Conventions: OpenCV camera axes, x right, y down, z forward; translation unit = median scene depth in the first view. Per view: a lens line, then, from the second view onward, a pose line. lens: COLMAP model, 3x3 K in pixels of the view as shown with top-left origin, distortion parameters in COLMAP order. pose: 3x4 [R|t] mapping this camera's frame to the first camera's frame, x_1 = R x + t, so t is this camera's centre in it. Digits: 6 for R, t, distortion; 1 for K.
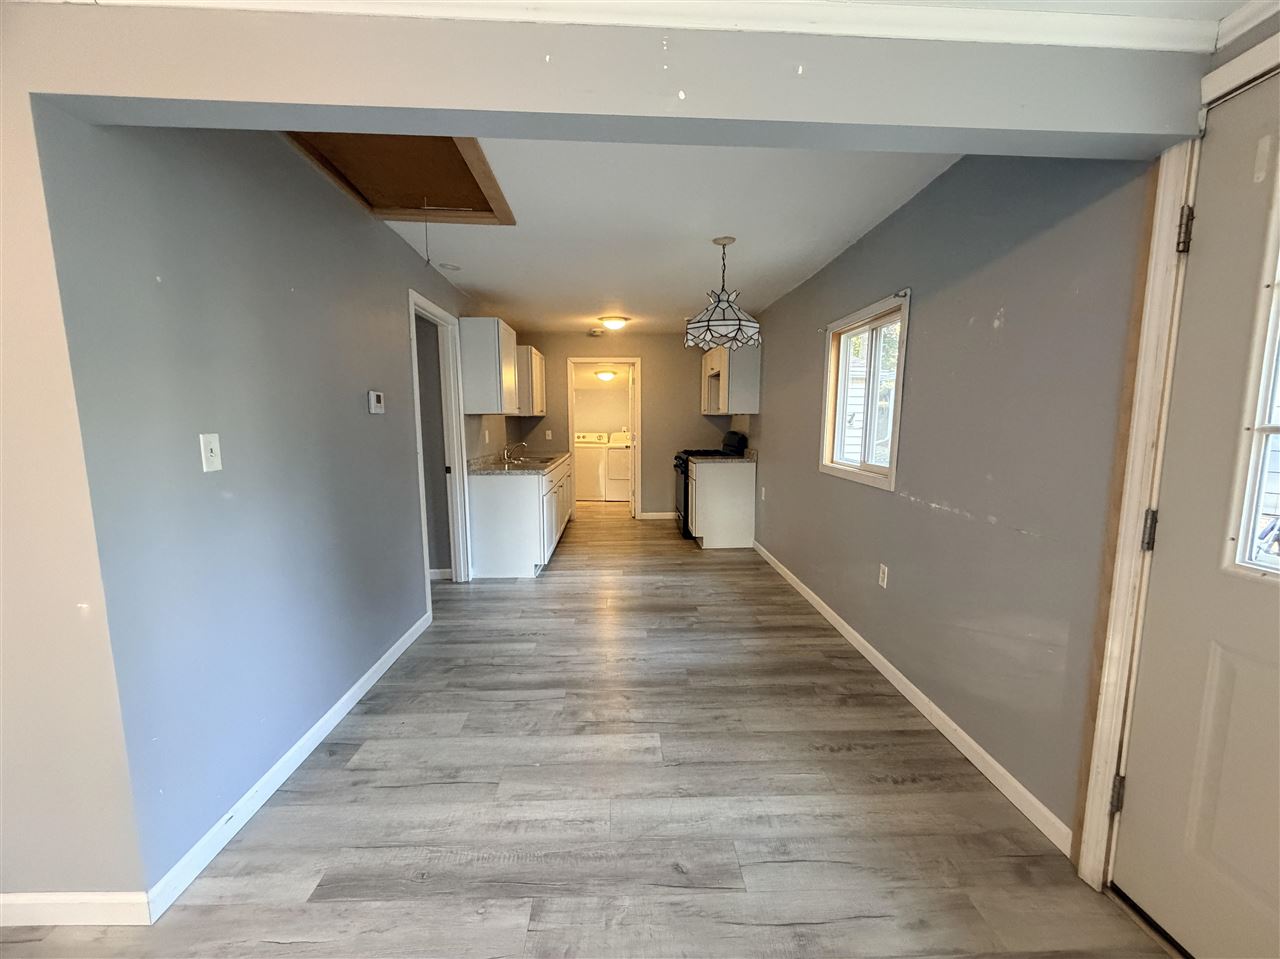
lens RADIAL K [[508.4, 0, 637.0], [0, 508.4, 480.4], [0, 0, 1]] dist [-0.000844, -0.000396]
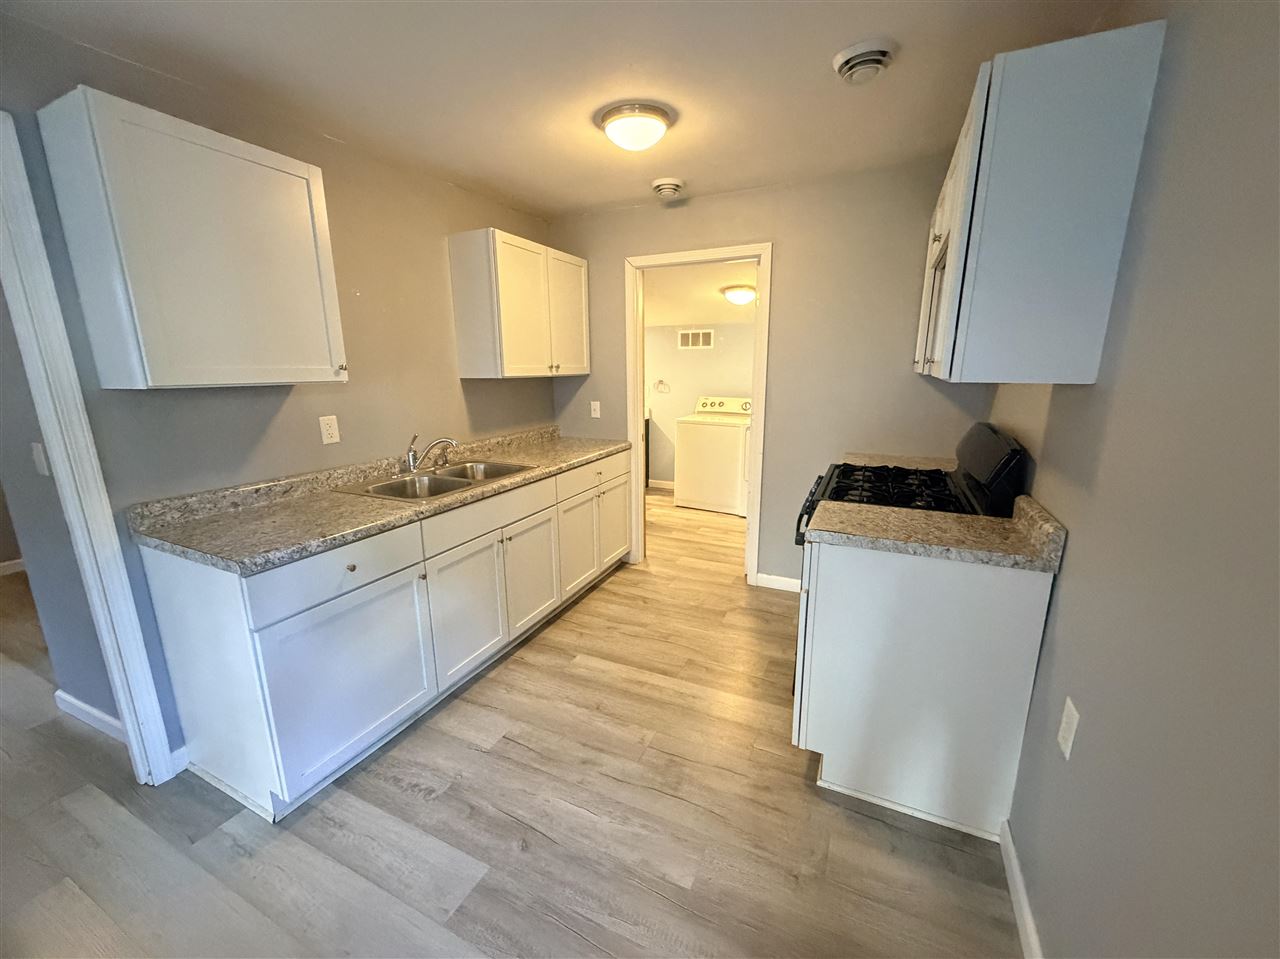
lens RADIAL K [[508.4, 0, 637.0], [0, 508.4, 480.4], [0, 0, 1]] dist [-0.000844, -0.000396]
pose [[0.884557, 0.099334, -0.455732, 0.209940], [-0.050440, 0.991701, 0.118254, -0.135234], [0.463696, -0.081616, 0.882227, 0.889538]]
